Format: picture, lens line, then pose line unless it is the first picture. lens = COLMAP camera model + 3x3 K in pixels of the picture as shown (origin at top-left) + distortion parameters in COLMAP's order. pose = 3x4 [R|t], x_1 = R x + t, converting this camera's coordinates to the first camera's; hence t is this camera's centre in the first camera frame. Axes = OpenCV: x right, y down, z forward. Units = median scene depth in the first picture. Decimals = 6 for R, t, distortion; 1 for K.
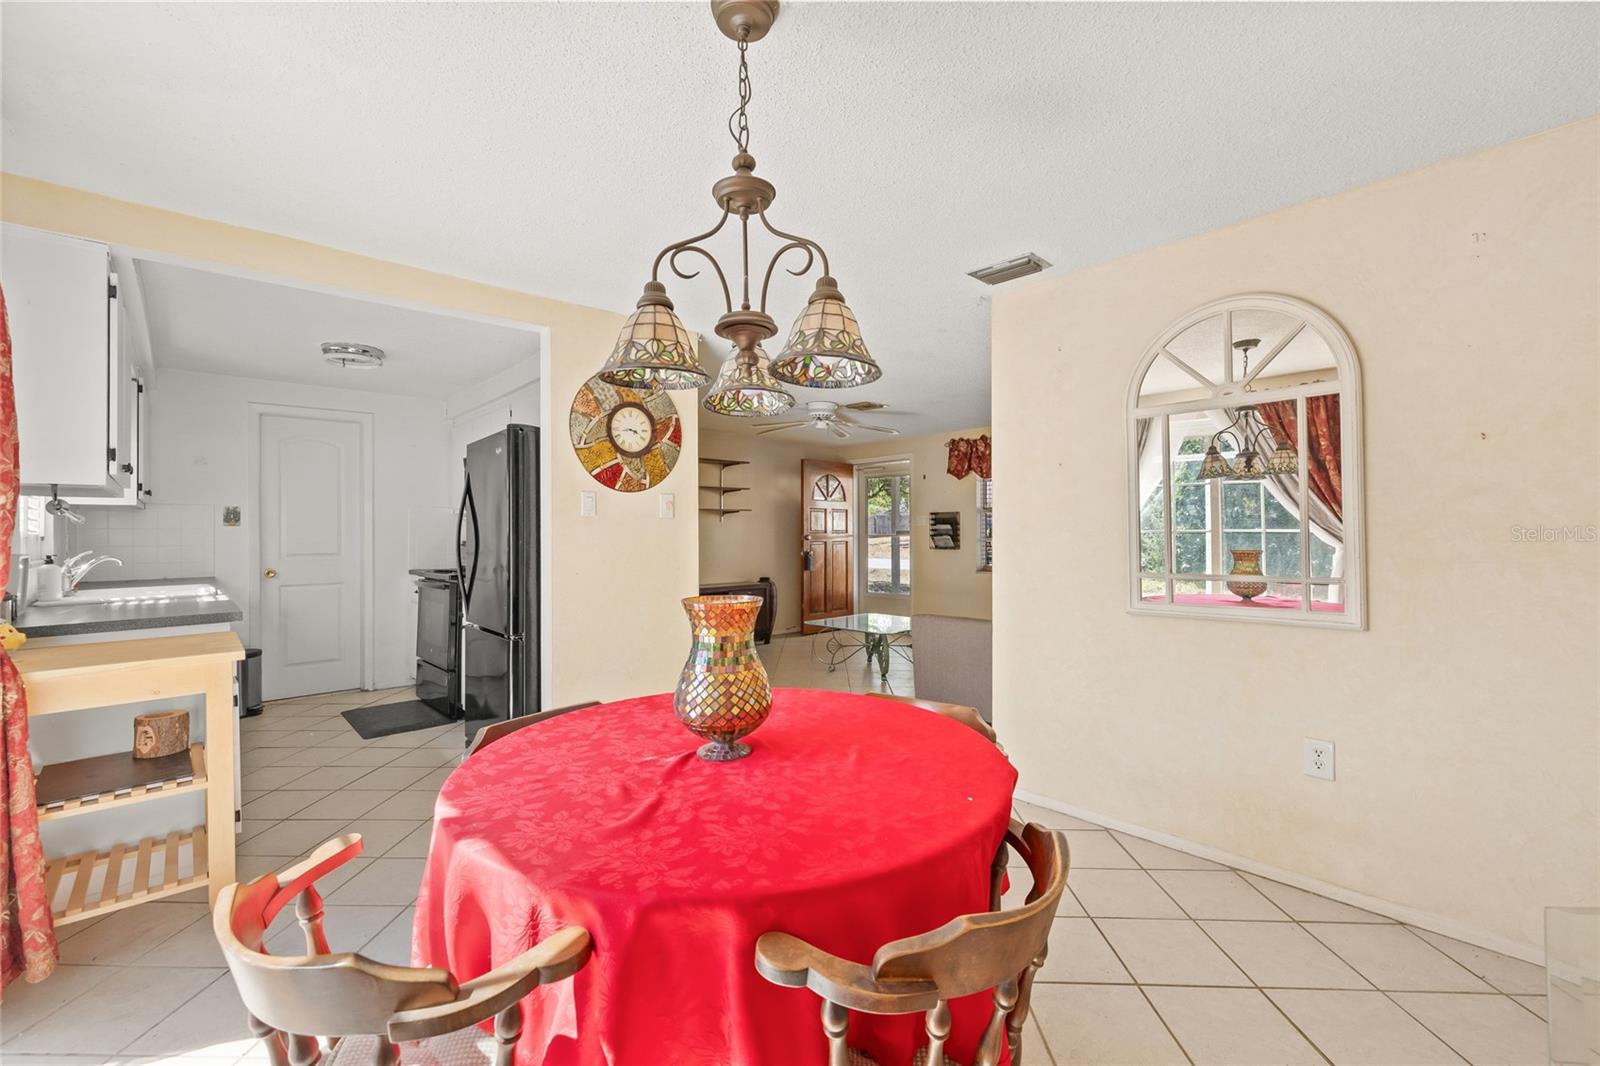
lens RADIAL K [[669.7, 0, 796.9], [0, 669.7, 522.4], [0, 0, 1]] dist [-0.001008, 0.000378]
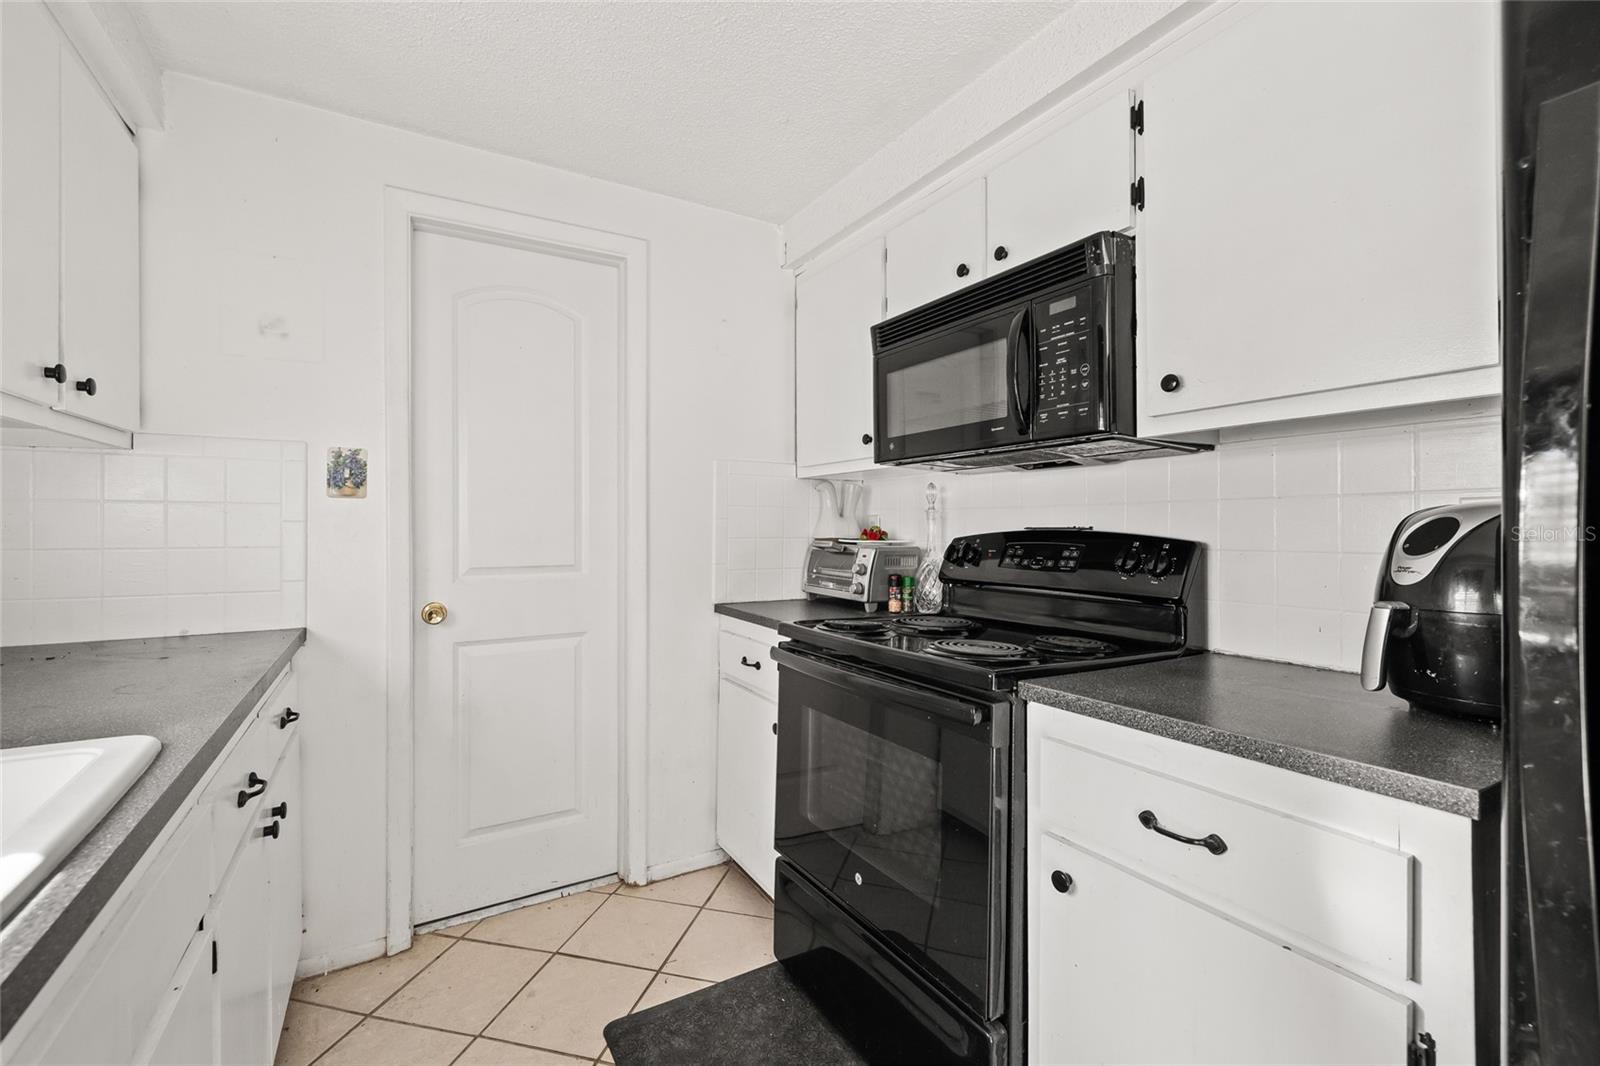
lens RADIAL K [[669.7, 0, 786.5], [0, 669.7, 524.6], [0, 0, 1]] dist [-0.001008, 0.000378]
pose [[0.979375, 0.007758, -0.201904, -0.496621], [-0.005491, 0.999915, 0.011789, 0.015085], [0.201979, -0.010437, 0.979334, 0.646520]]
